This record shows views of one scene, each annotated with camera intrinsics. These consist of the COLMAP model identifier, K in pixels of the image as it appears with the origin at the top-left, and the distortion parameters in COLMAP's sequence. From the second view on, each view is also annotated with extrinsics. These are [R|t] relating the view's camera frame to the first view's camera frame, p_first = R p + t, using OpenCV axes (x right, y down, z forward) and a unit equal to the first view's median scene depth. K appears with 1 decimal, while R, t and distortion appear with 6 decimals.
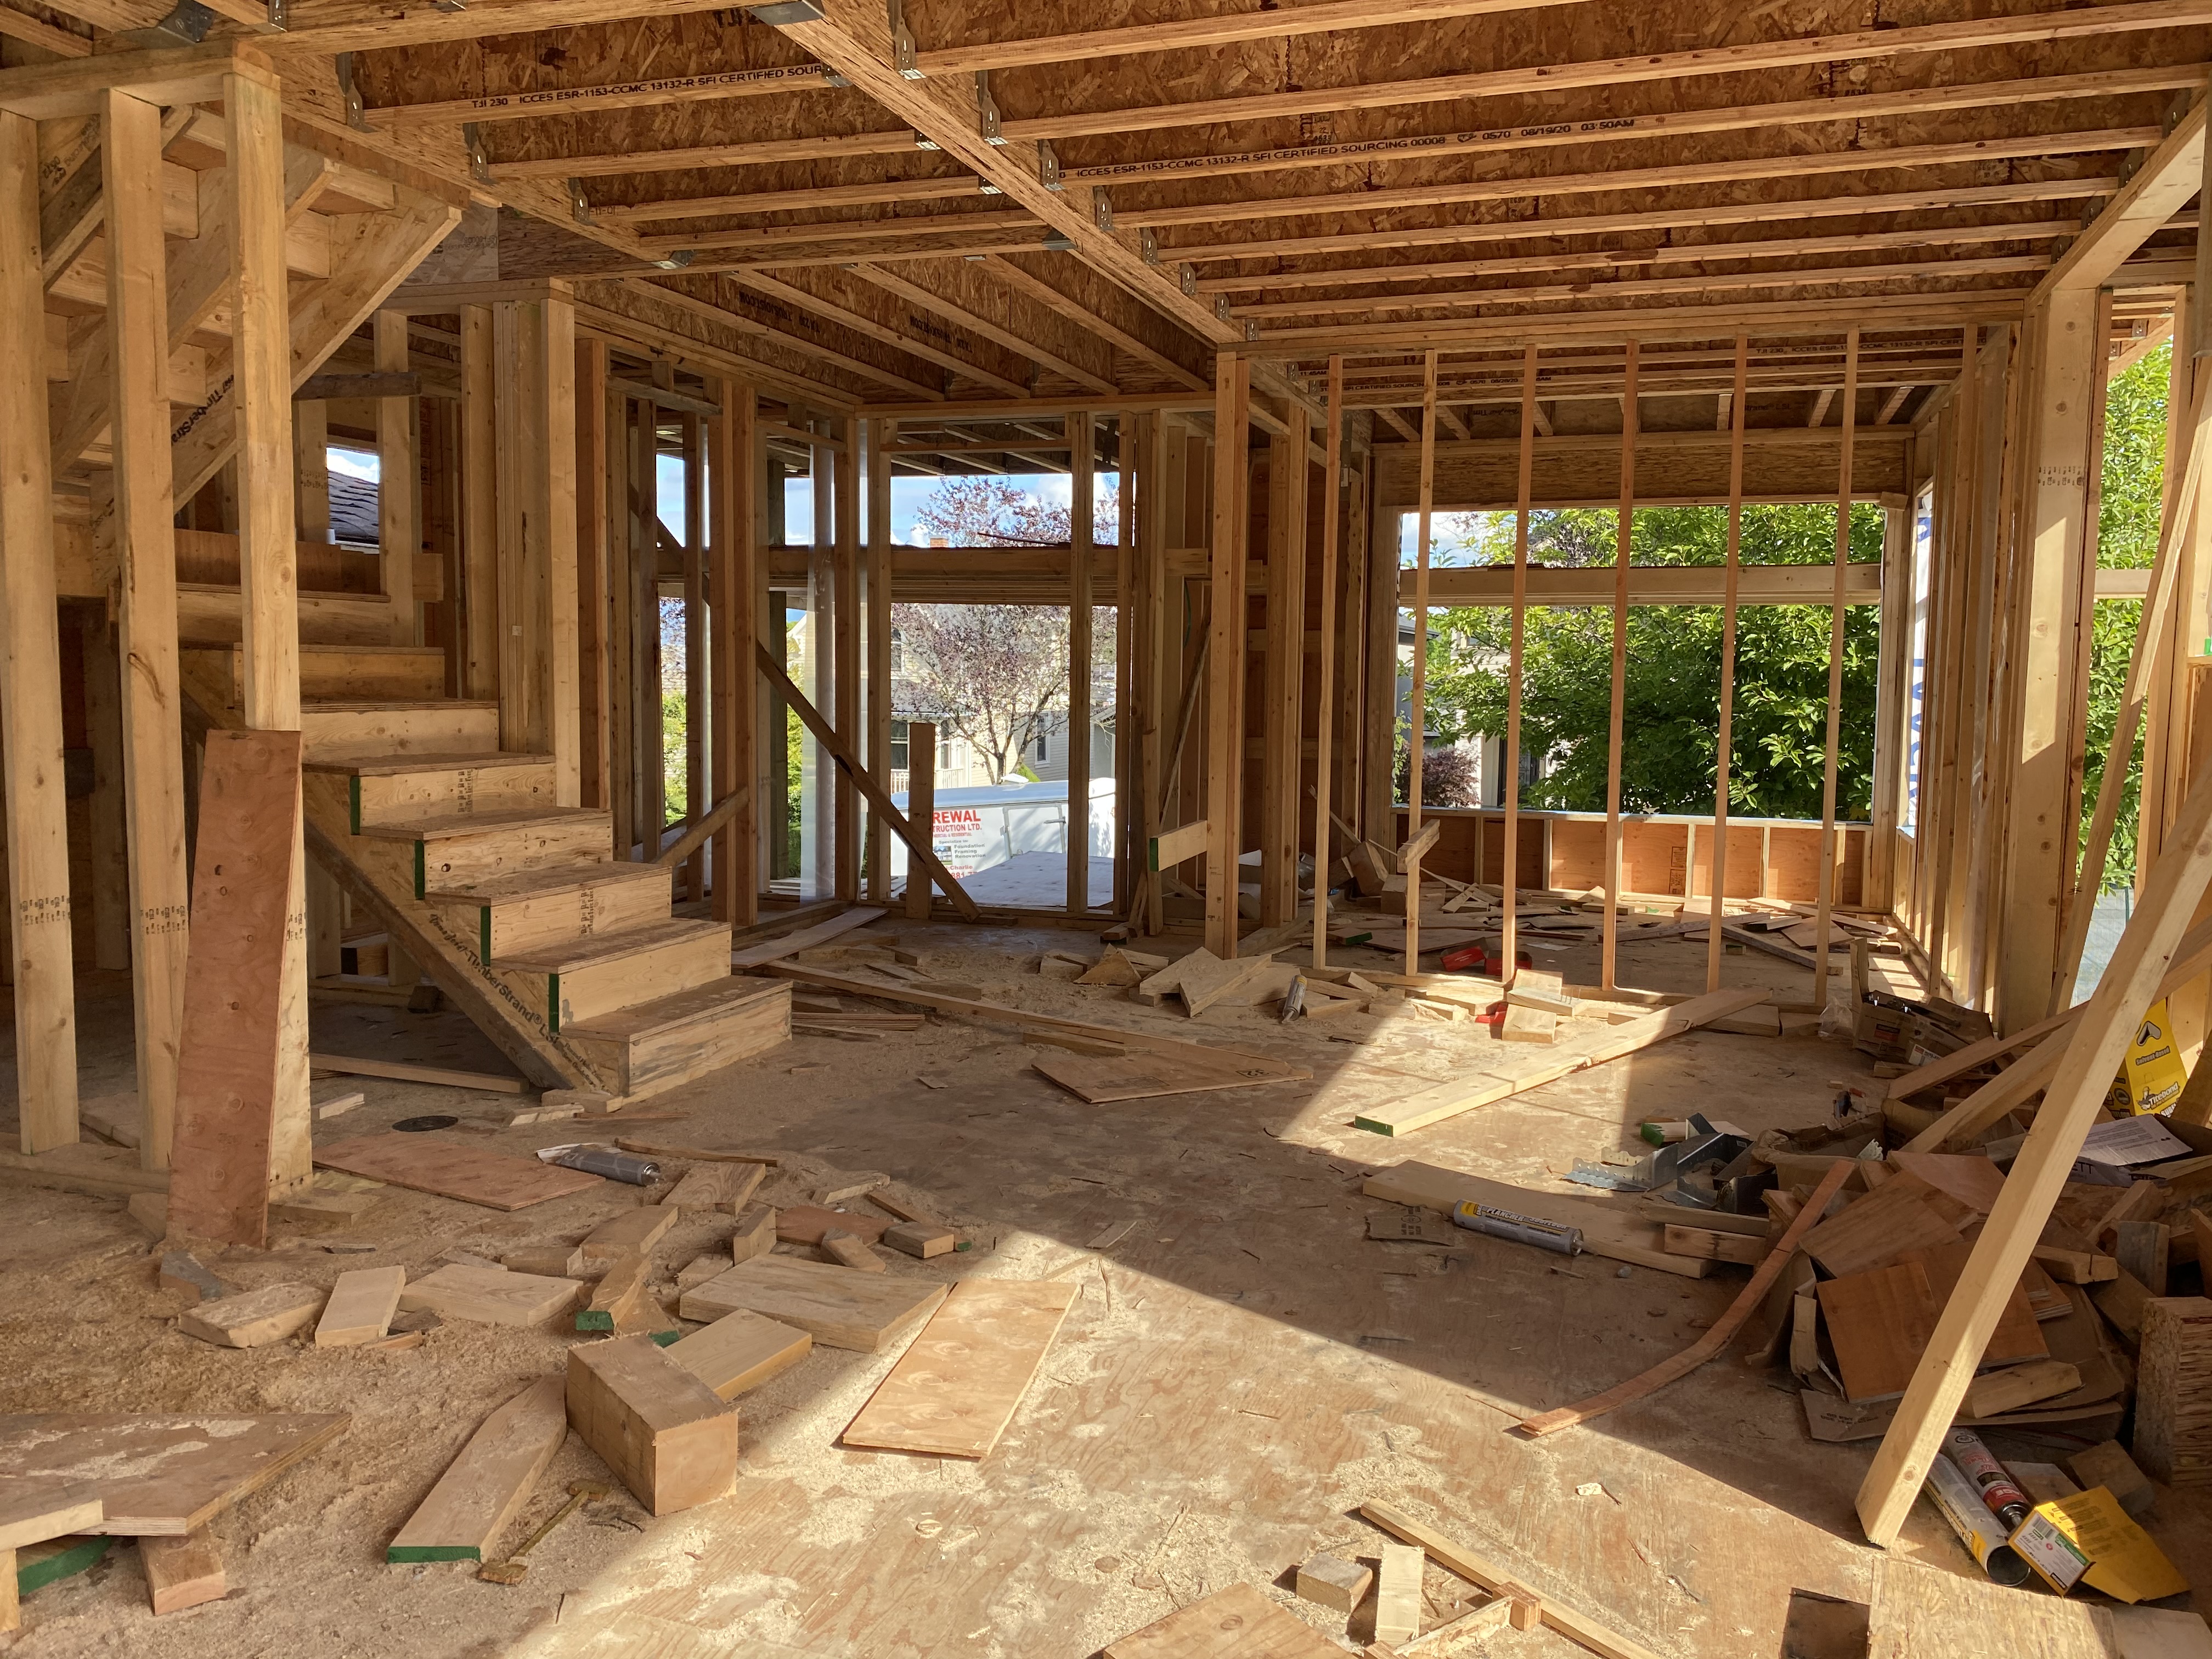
lens RADIAL K [[1683.4, 0, 1106.9], [0, 1683.4, 812.2], [0, 0, 1]] dist [0.016311, -0.004507]
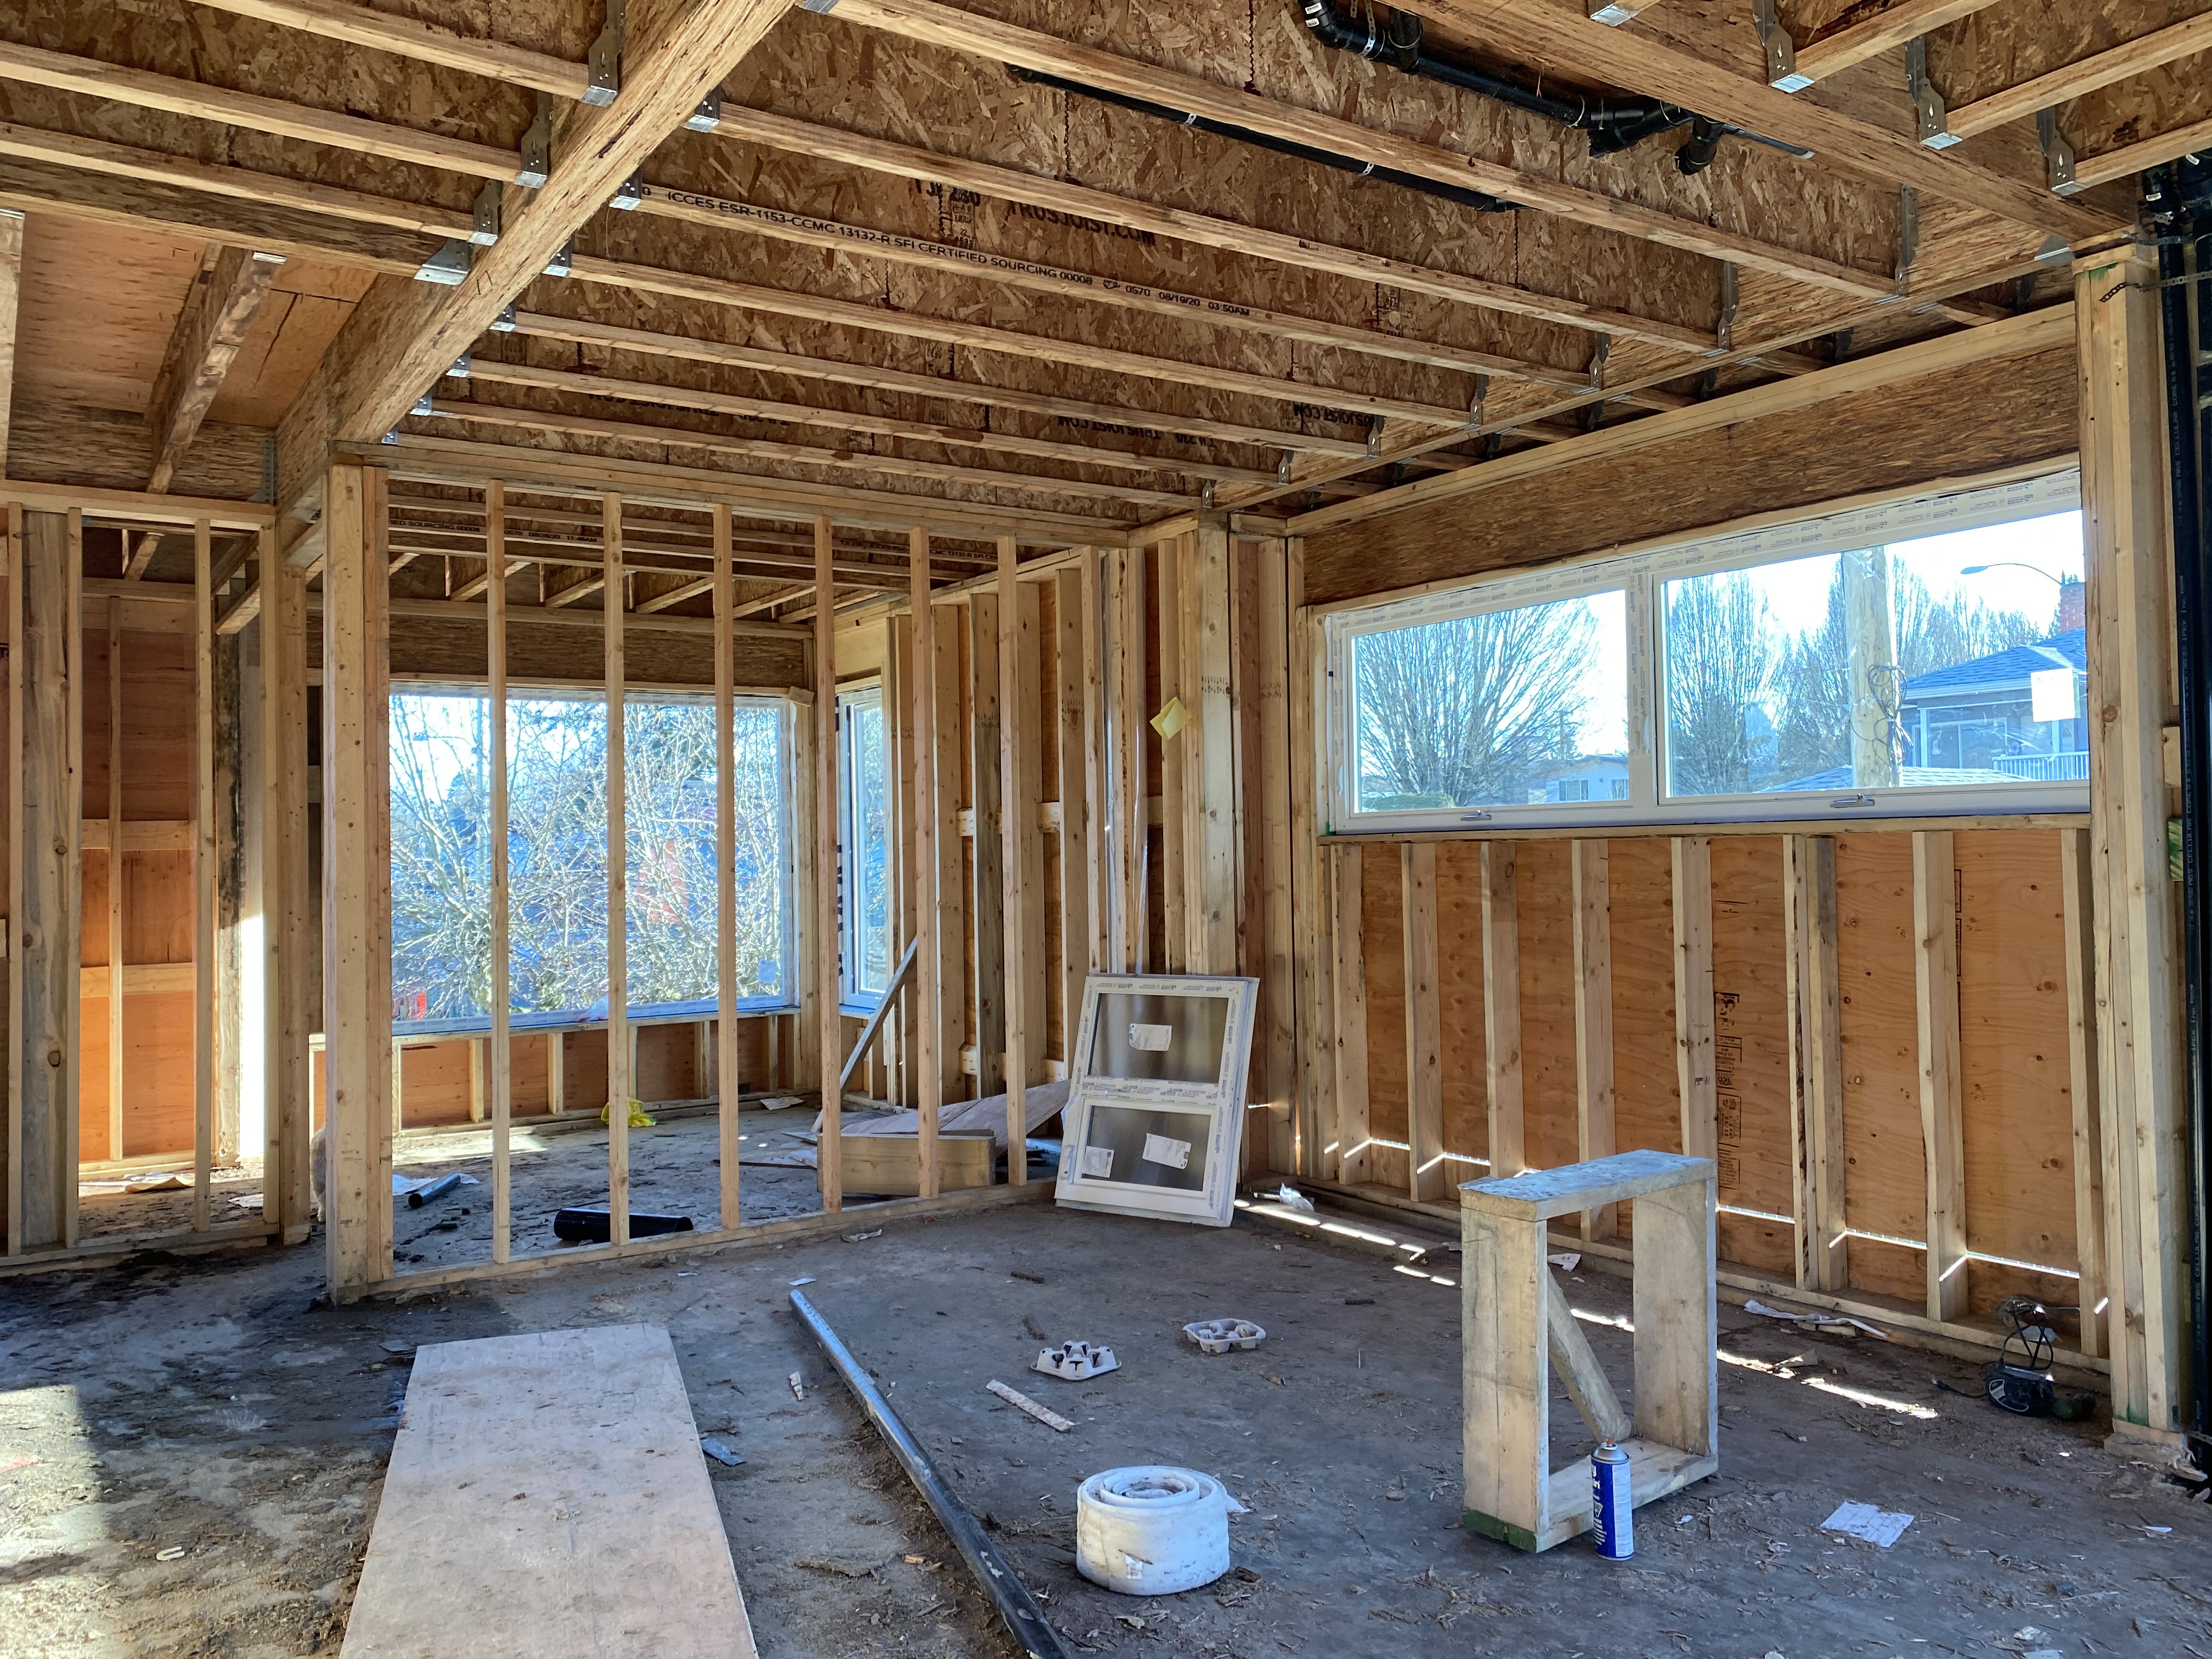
lens RADIAL K [[1683.4, 0, 1106.9], [0, 1683.4, 812.2], [0, 0, 1]] dist [0.016311, -0.004507]
pose [[0.605736, -0.005124, 0.795649, -0.455895], [0.094473, 0.993369, -0.065526, -0.048702], [-0.790037, 0.114859, 0.602204, 0.424869]]
